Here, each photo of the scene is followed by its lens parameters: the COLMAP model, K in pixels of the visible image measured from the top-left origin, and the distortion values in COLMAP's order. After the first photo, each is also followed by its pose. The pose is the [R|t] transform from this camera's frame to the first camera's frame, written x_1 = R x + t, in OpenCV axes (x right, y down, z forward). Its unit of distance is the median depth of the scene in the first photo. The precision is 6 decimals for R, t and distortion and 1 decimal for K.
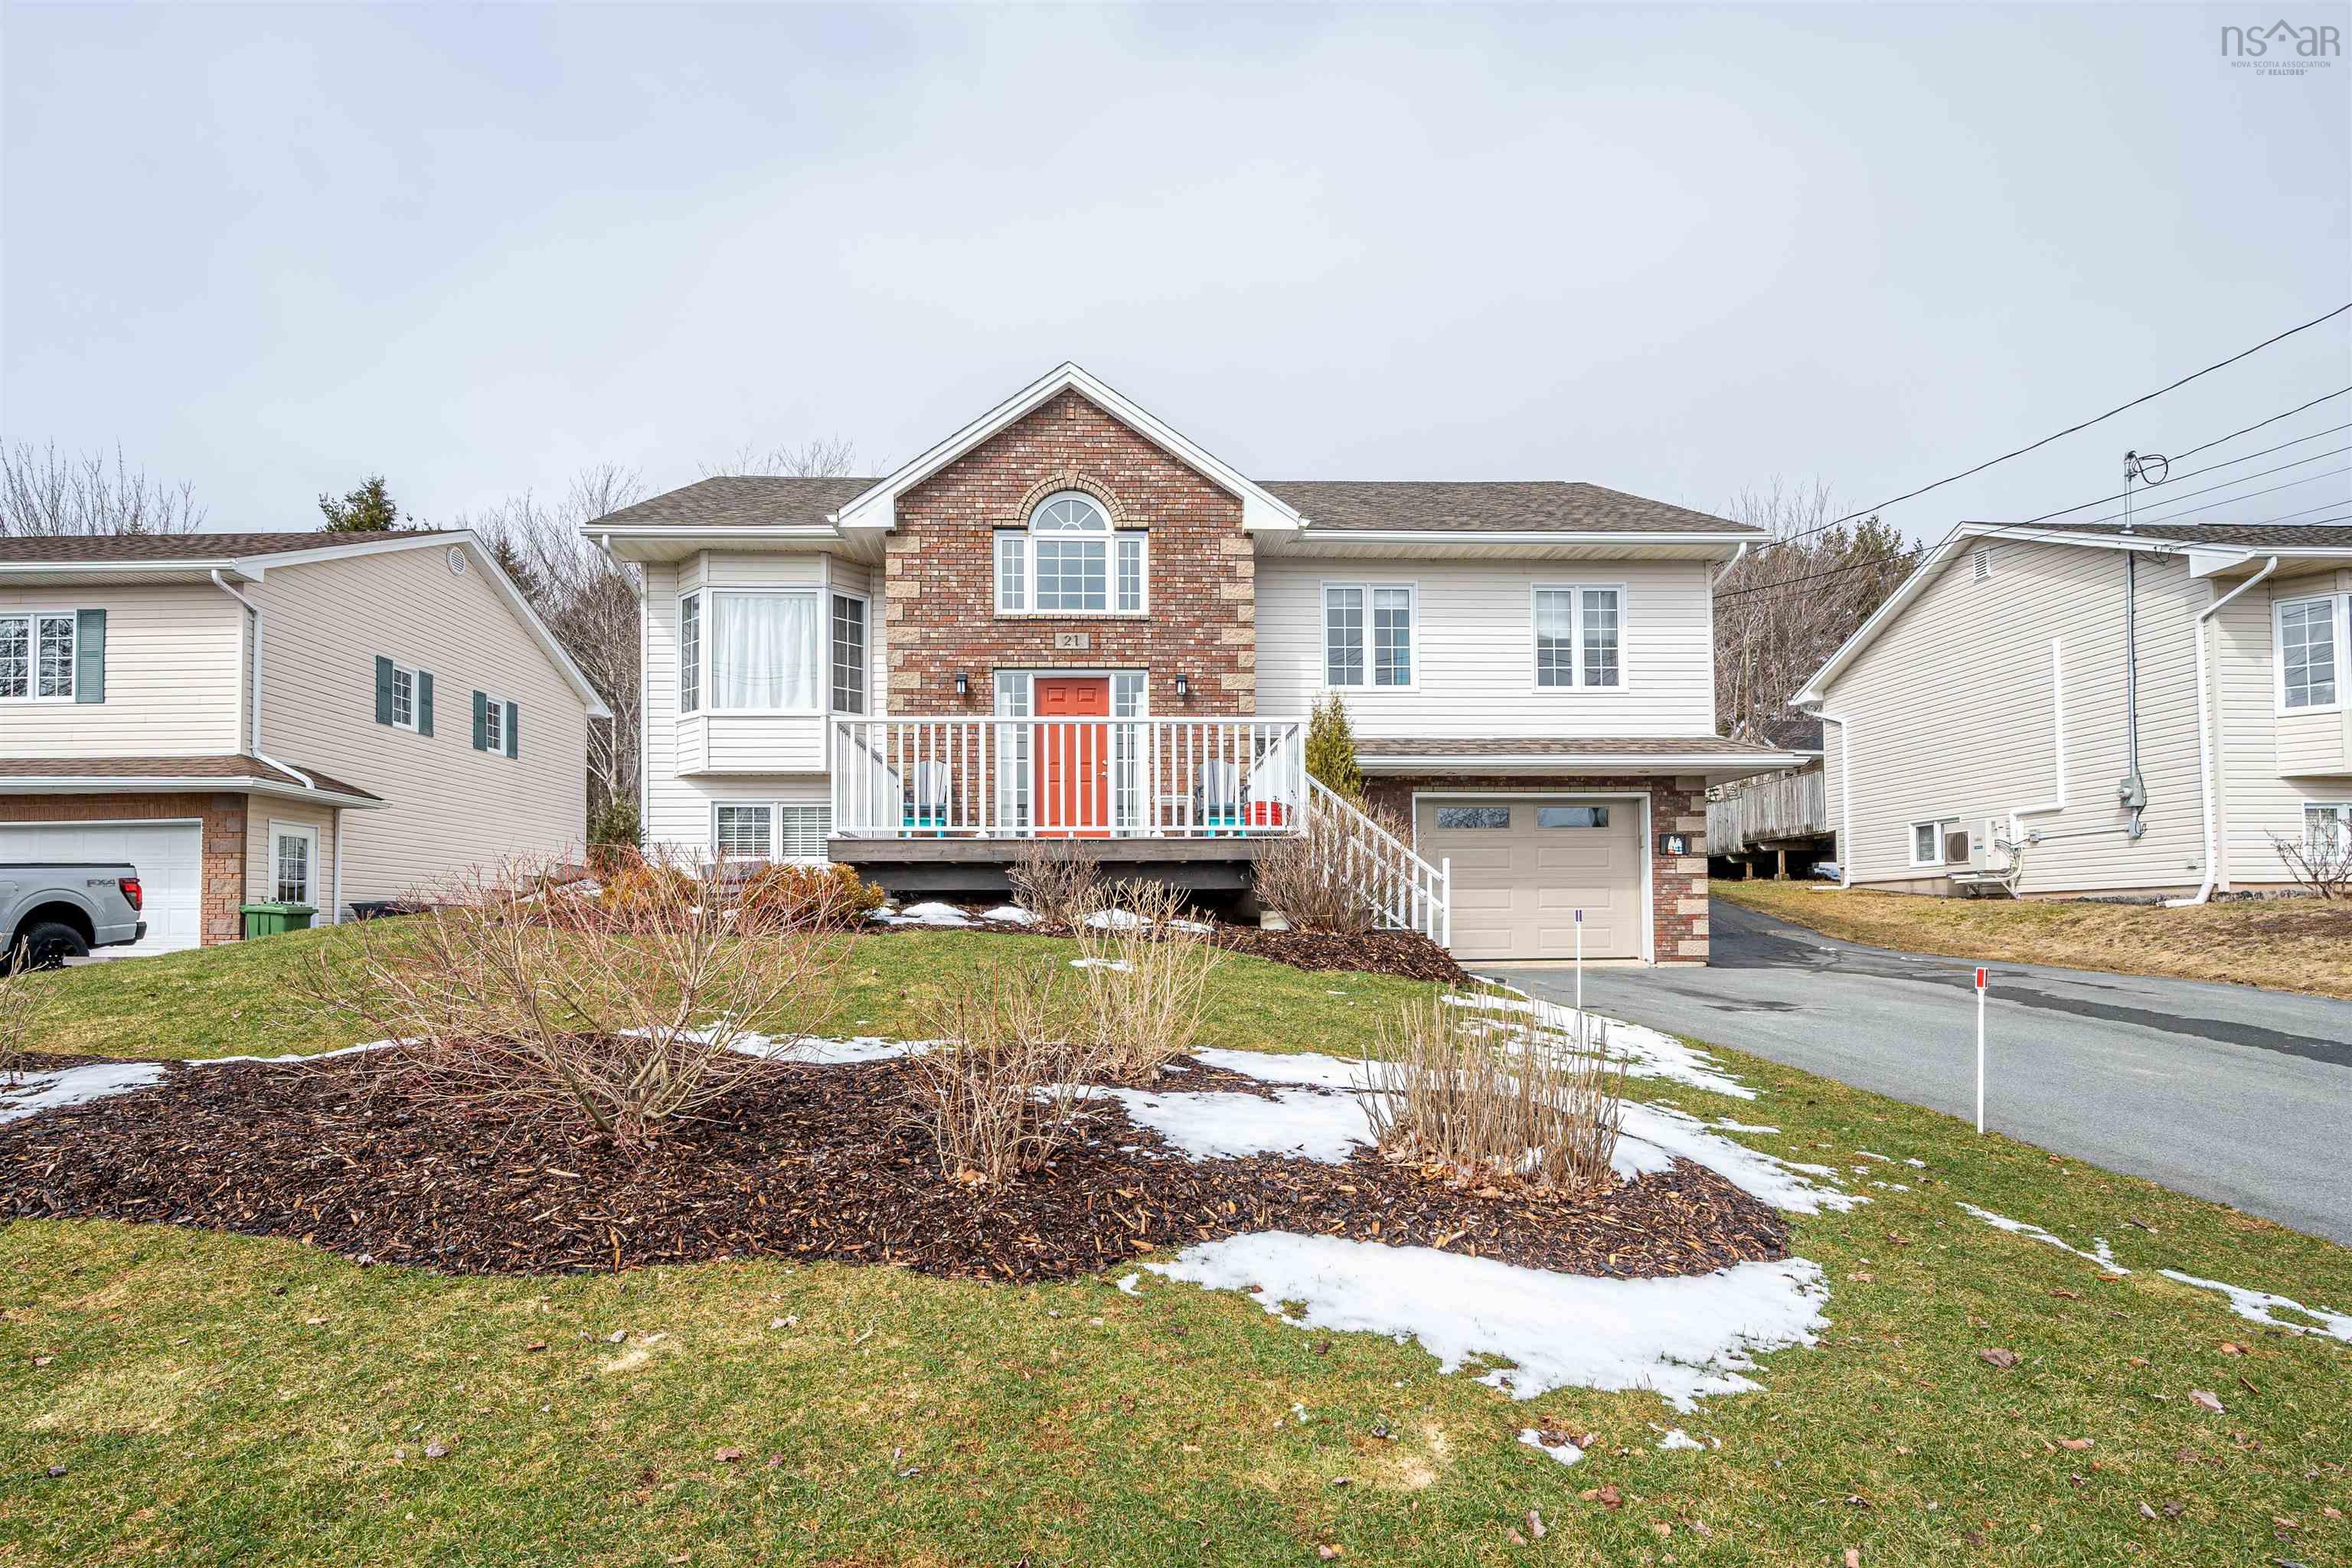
lens RADIAL K [[1212.7, 0, 1162.5], [0, 1212.7, 908.2], [0, 0, 1]] dist [-0.000840, -0.000579]
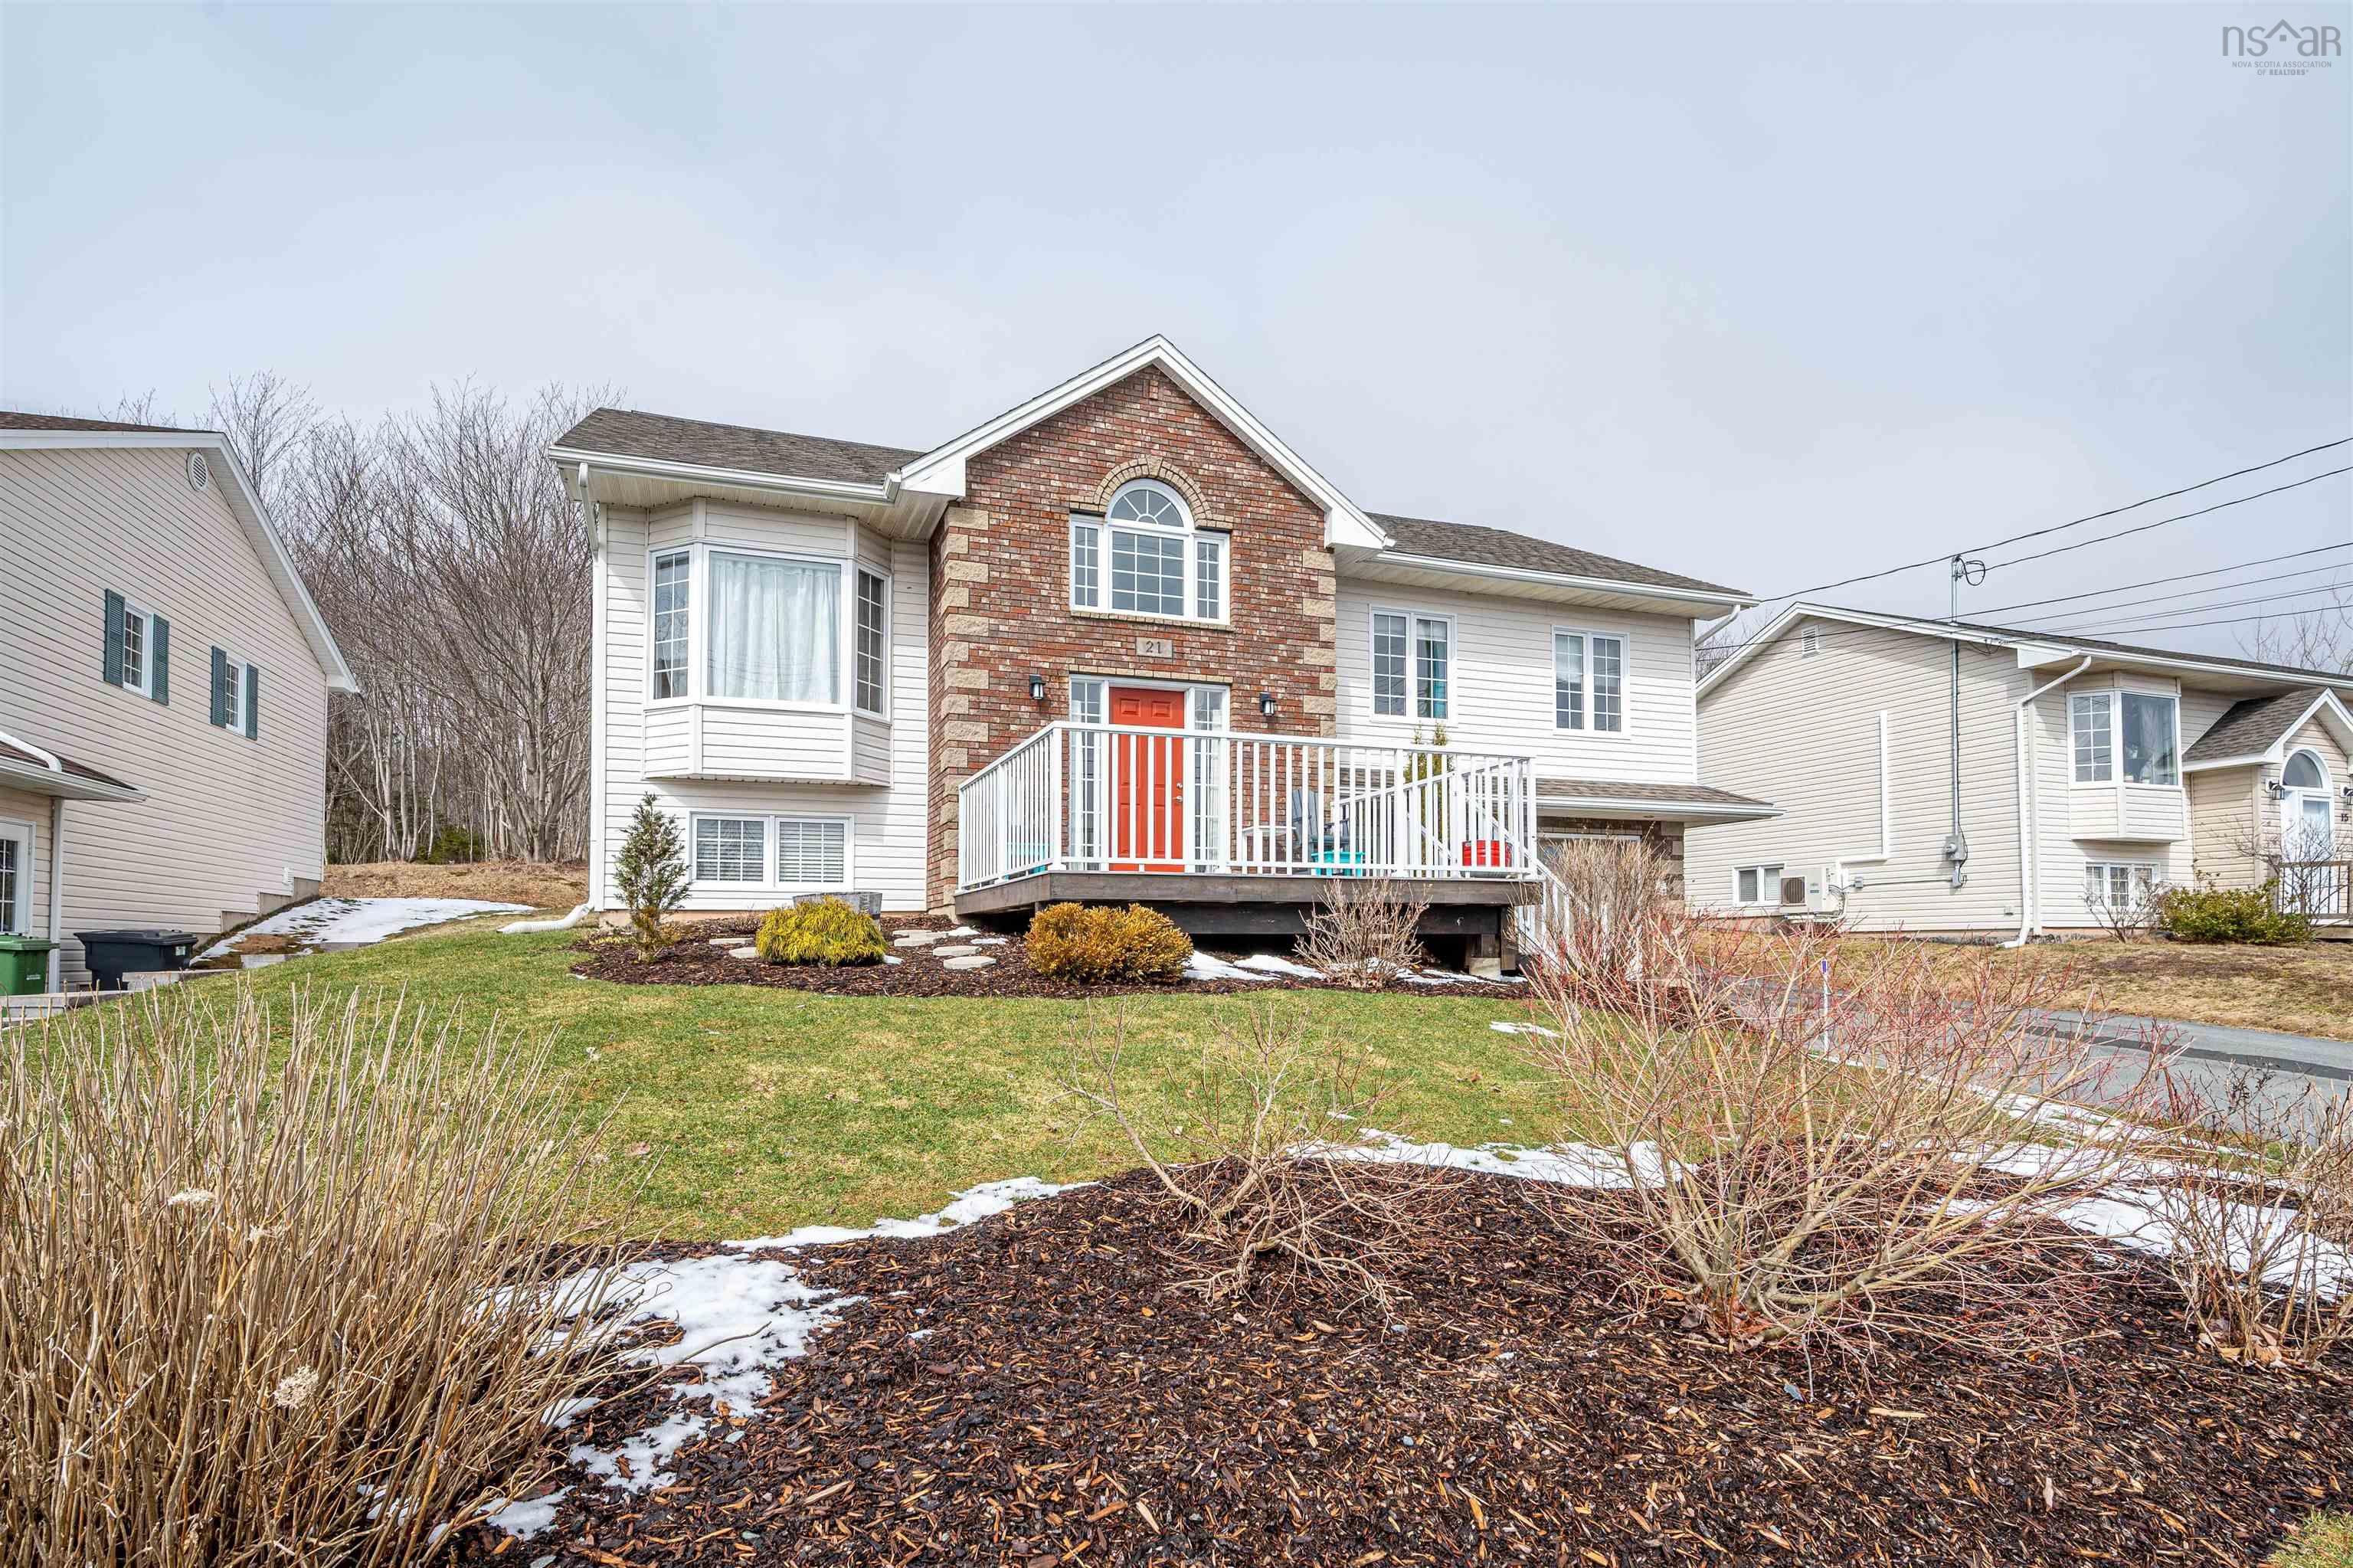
lens RADIAL K [[1213.2, 0, 1163.0], [0, 1213.2, 908.3], [0, 0, 1]] dist [-0.000840, -0.000579]
pose [[0.951352, 0.012871, 0.307837, -0.335258], [-0.008349, 0.999837, -0.016001, -0.015128], [-0.307992, 0.012652, 0.951305, 0.152797]]
